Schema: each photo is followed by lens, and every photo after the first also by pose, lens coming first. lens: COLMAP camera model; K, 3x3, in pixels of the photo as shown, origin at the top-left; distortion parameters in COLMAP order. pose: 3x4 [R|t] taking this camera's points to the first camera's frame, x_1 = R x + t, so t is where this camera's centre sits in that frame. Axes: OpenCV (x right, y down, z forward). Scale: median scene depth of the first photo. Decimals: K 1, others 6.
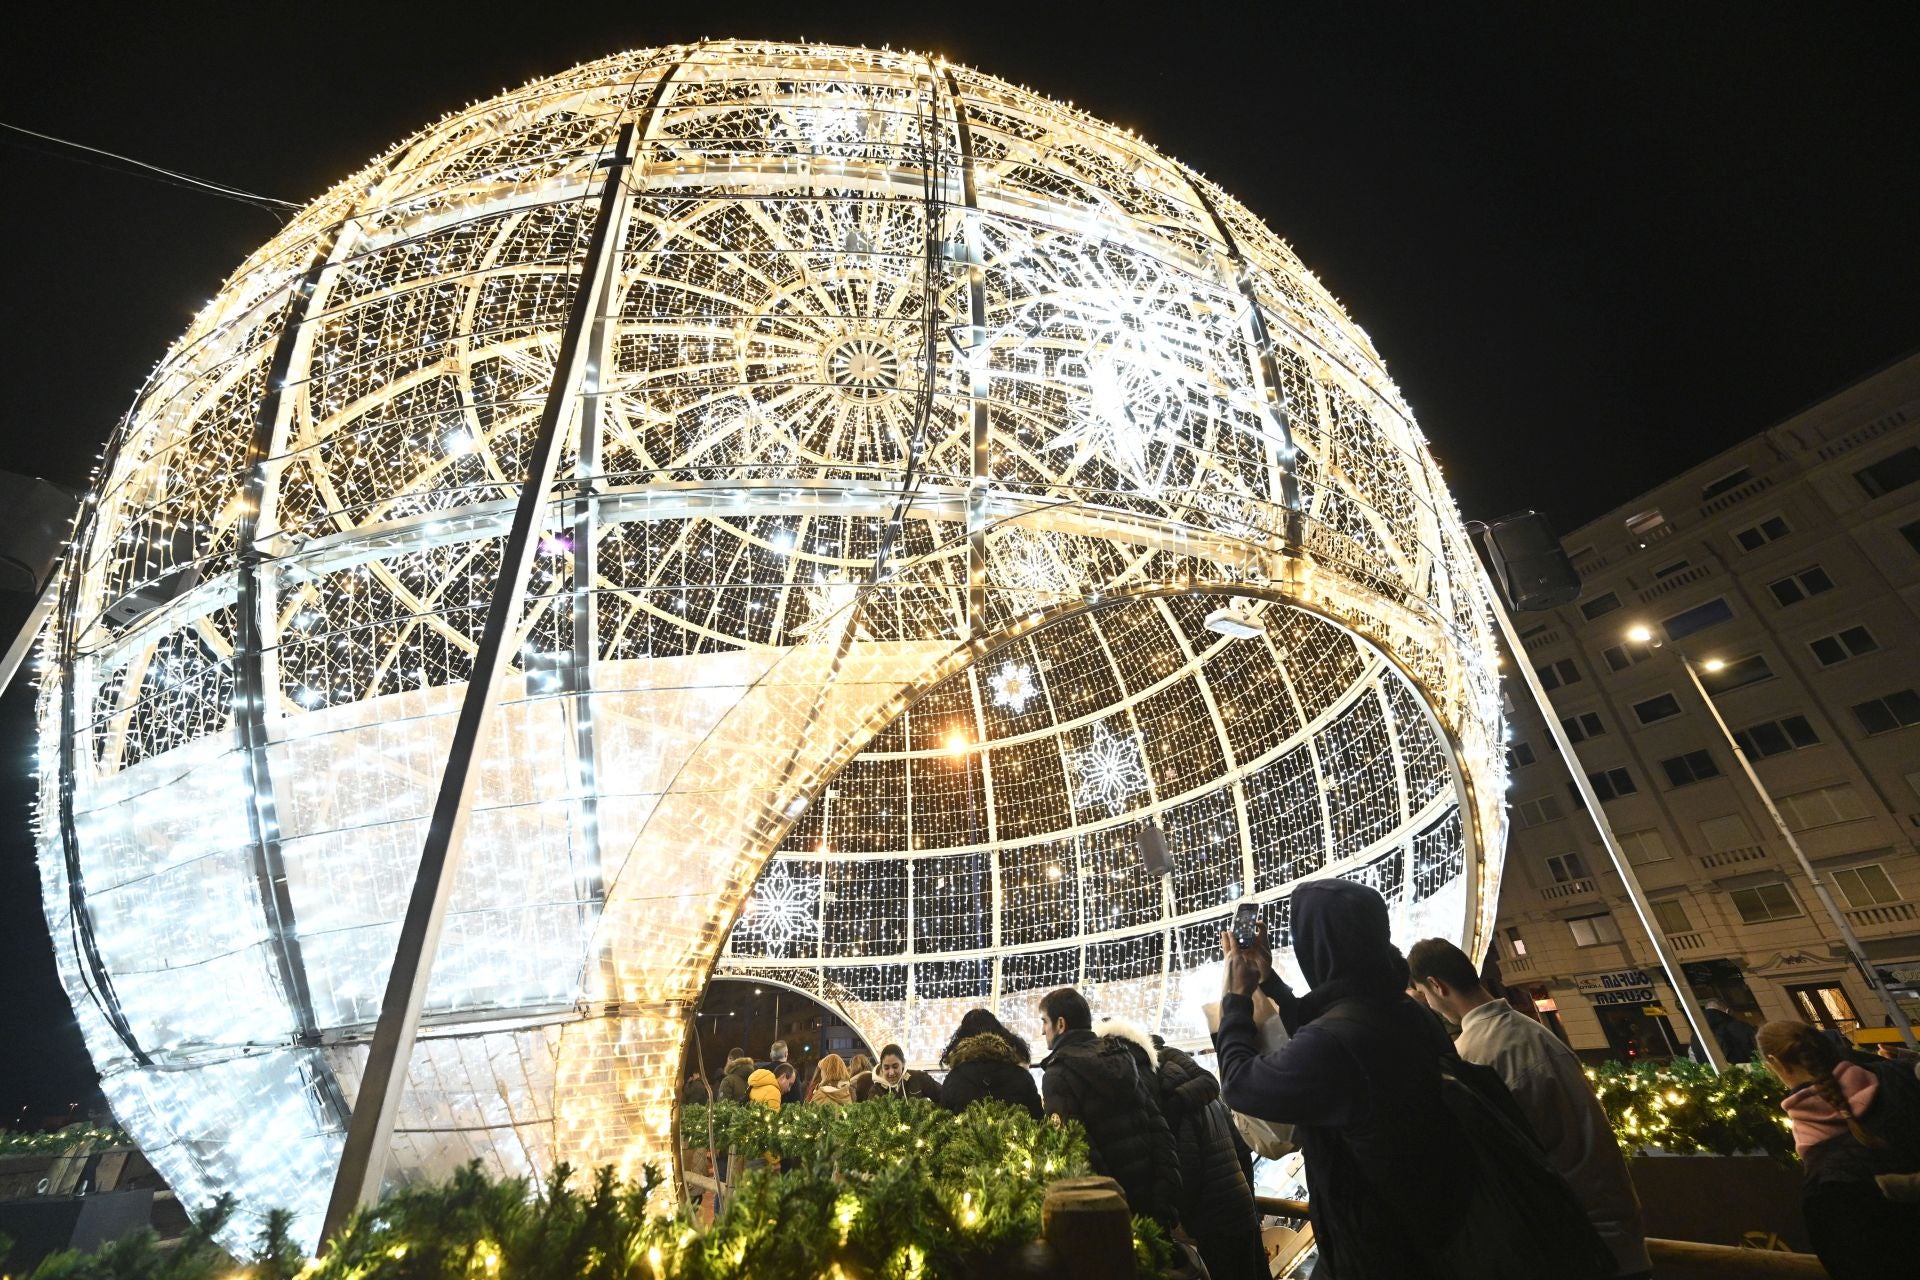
lens RADIAL K [[747.4, 0, 960.0], [0, 747.4, 640.0], [0, 0, 1]] dist [0.000010, 0.000014]
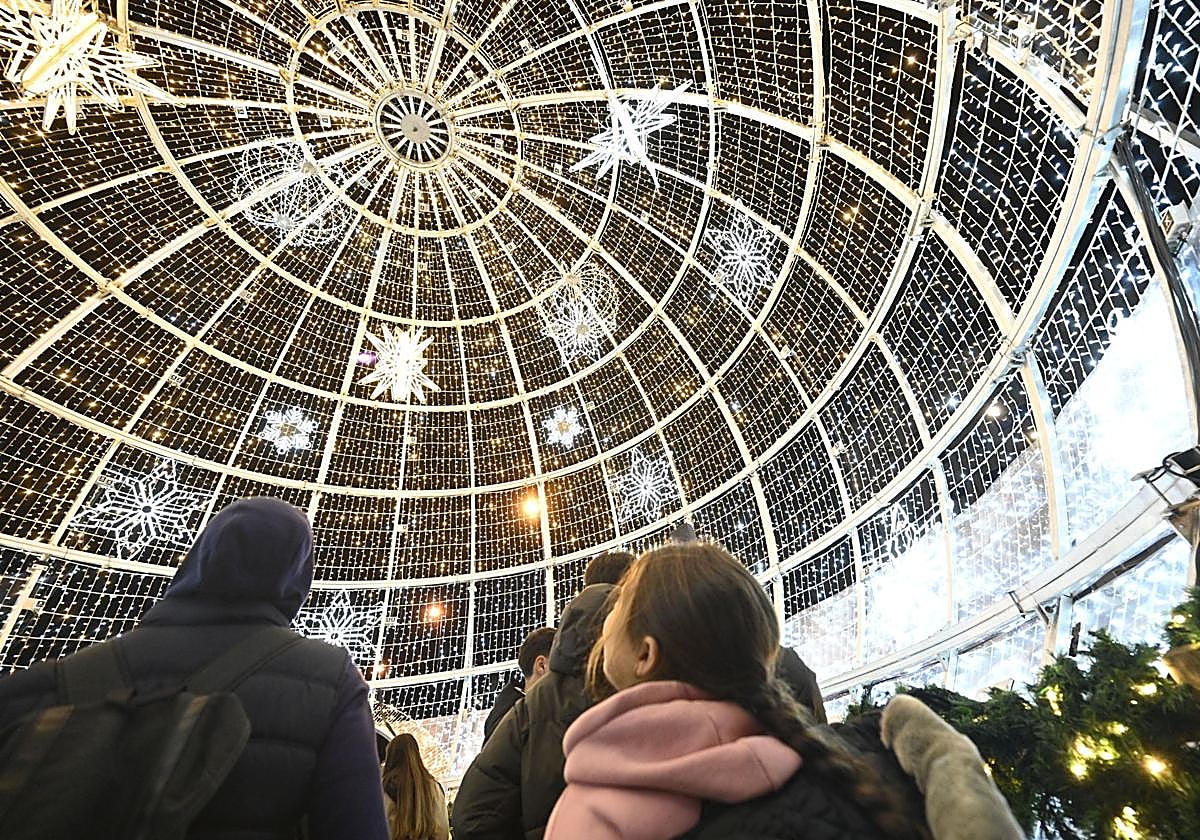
lens RADIAL K [[496.3, 0, 626.4], [0, 496.3, 417.8], [0, 0, 1]] dist [0.000732, 0.000067]
pose [[0.988864, -0.027742, 0.146215, 0.061119], [0.043997, 0.993053, -0.109134, 0.153438], [-0.142171, 0.114352, 0.983215, 0.237841]]
